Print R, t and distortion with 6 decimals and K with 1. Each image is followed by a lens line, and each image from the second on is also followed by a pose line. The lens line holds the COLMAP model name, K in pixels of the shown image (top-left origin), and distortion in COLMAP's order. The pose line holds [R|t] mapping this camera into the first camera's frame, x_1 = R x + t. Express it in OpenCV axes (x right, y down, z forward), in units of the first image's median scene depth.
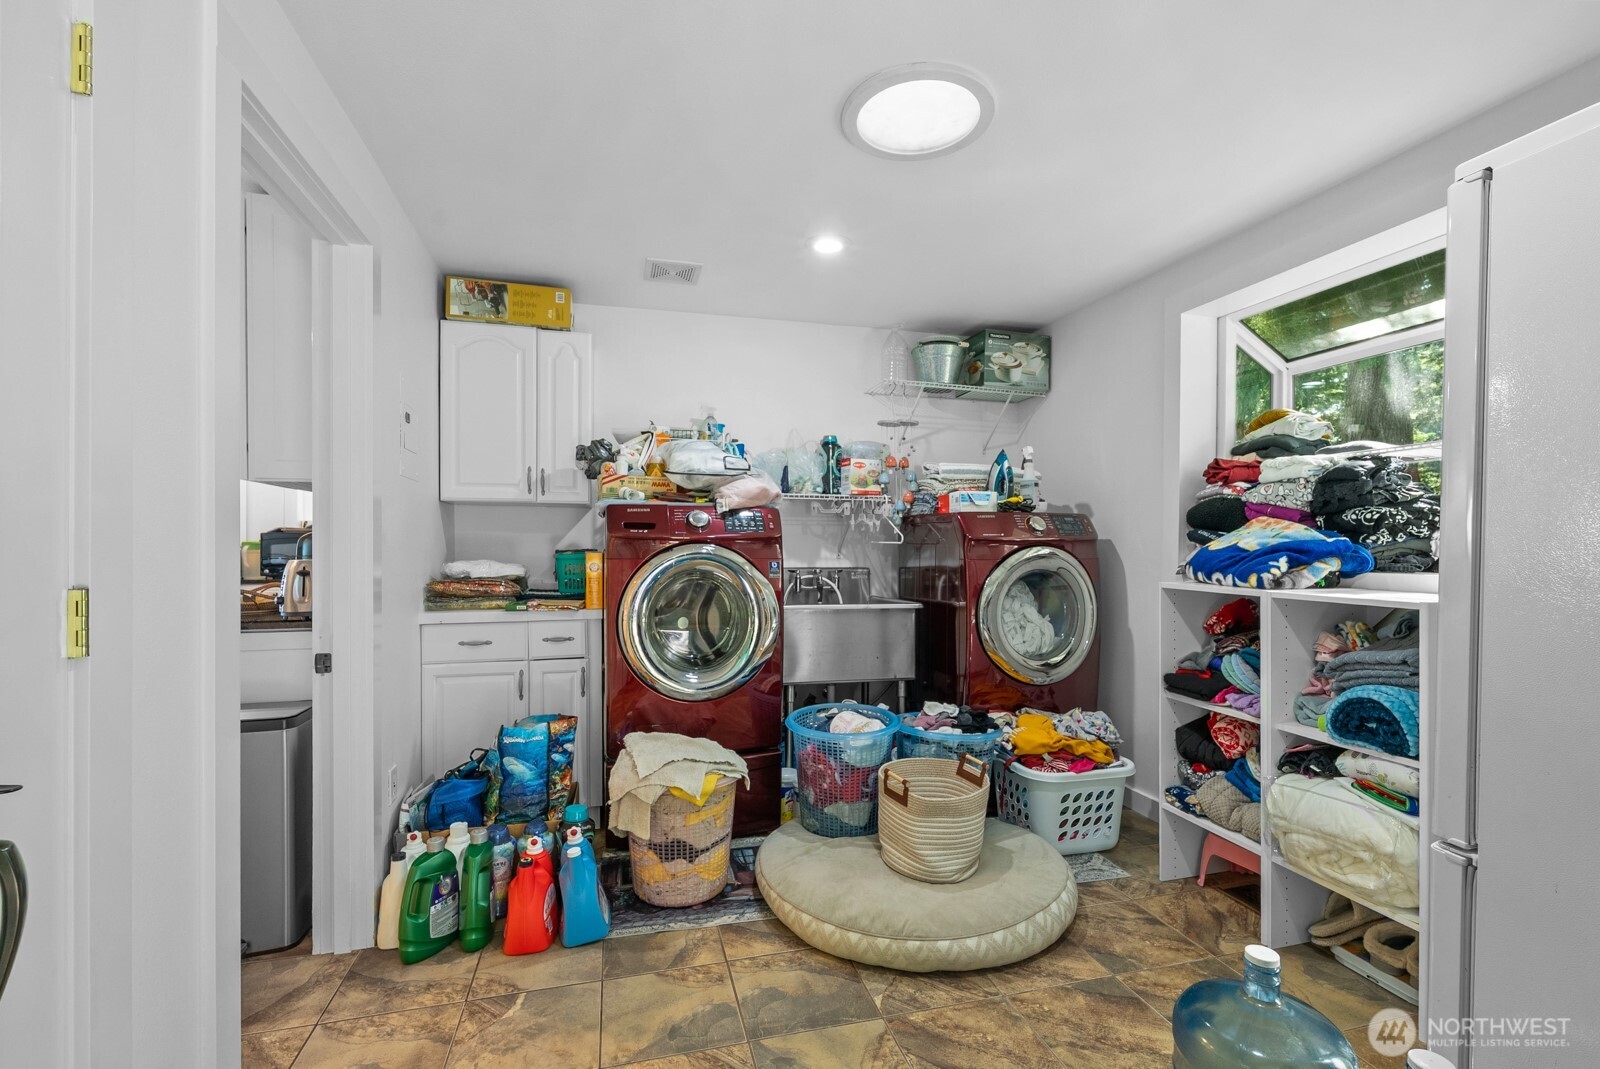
lens RADIAL K [[707.7, 0, 803.5], [0, 707.7, 538.6], [0, 0, 1]] dist [-0.004355, -0.000589]
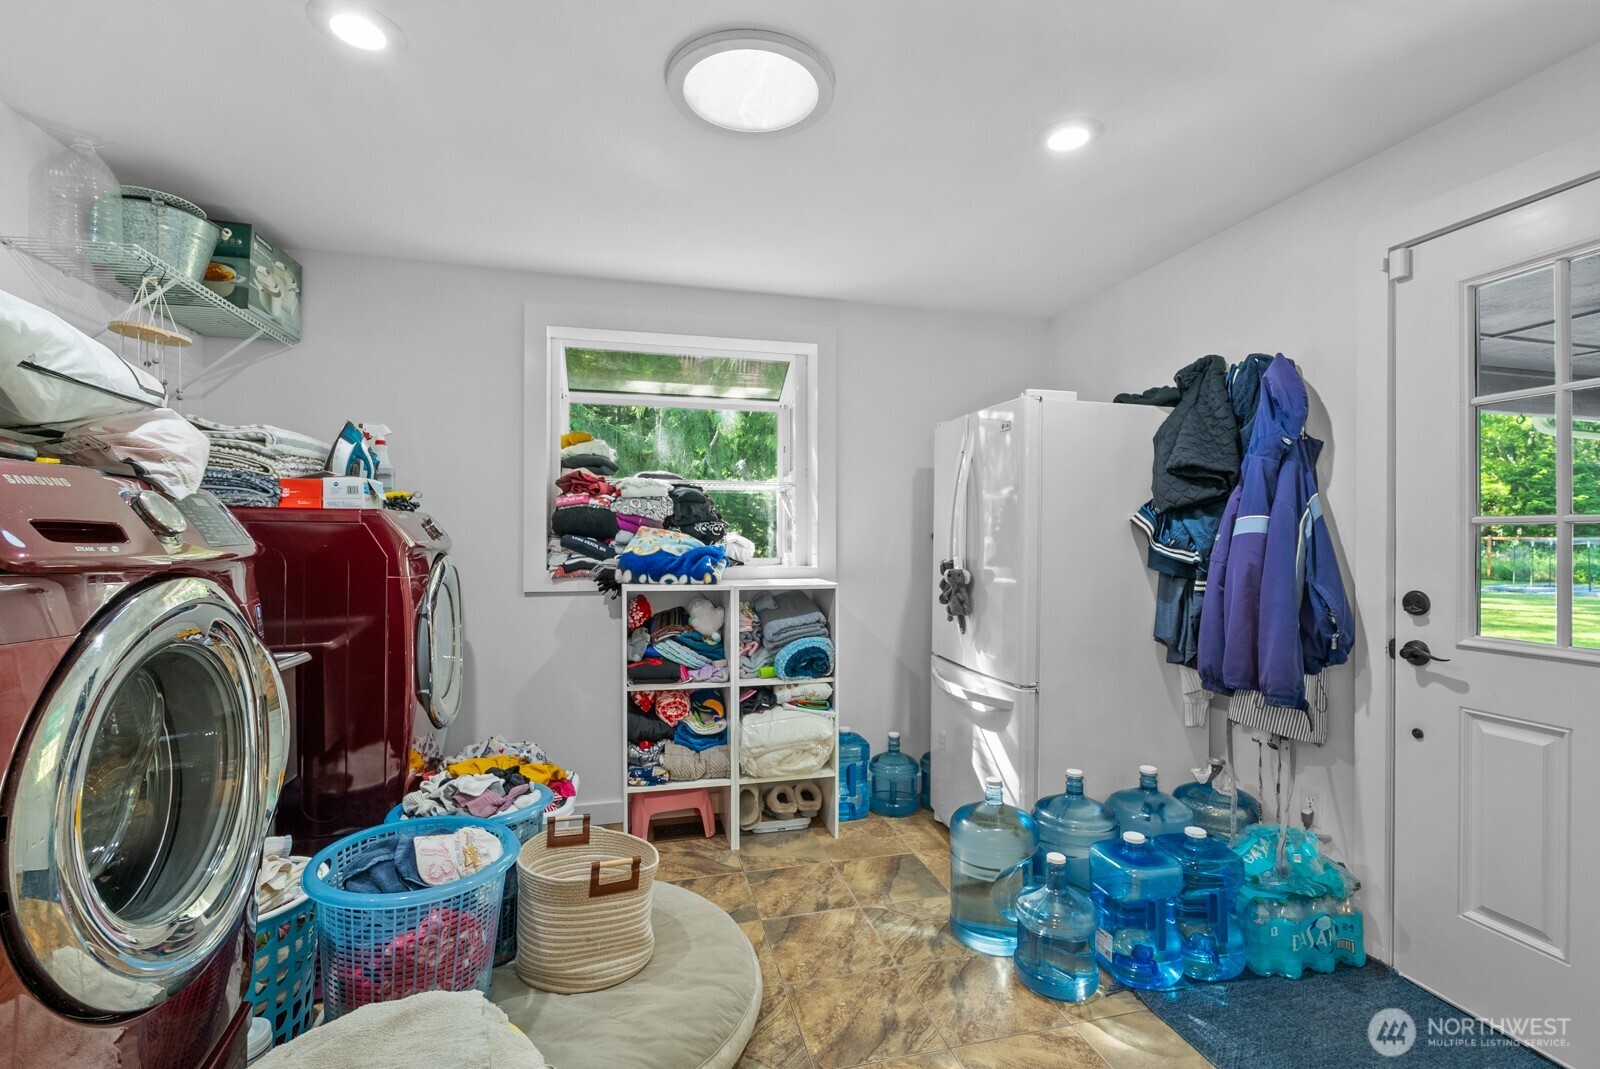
lens RADIAL K [[707.7, 0, 803.5], [0, 707.7, 538.6], [0, 0, 1]] dist [-0.004355, -0.000589]
pose [[0.020136, -0.007115, 0.999772, -0.624174], [-0.007023, 0.999949, 0.007258, -0.022820], [-0.999773, -0.007167, 0.020085, 0.774017]]
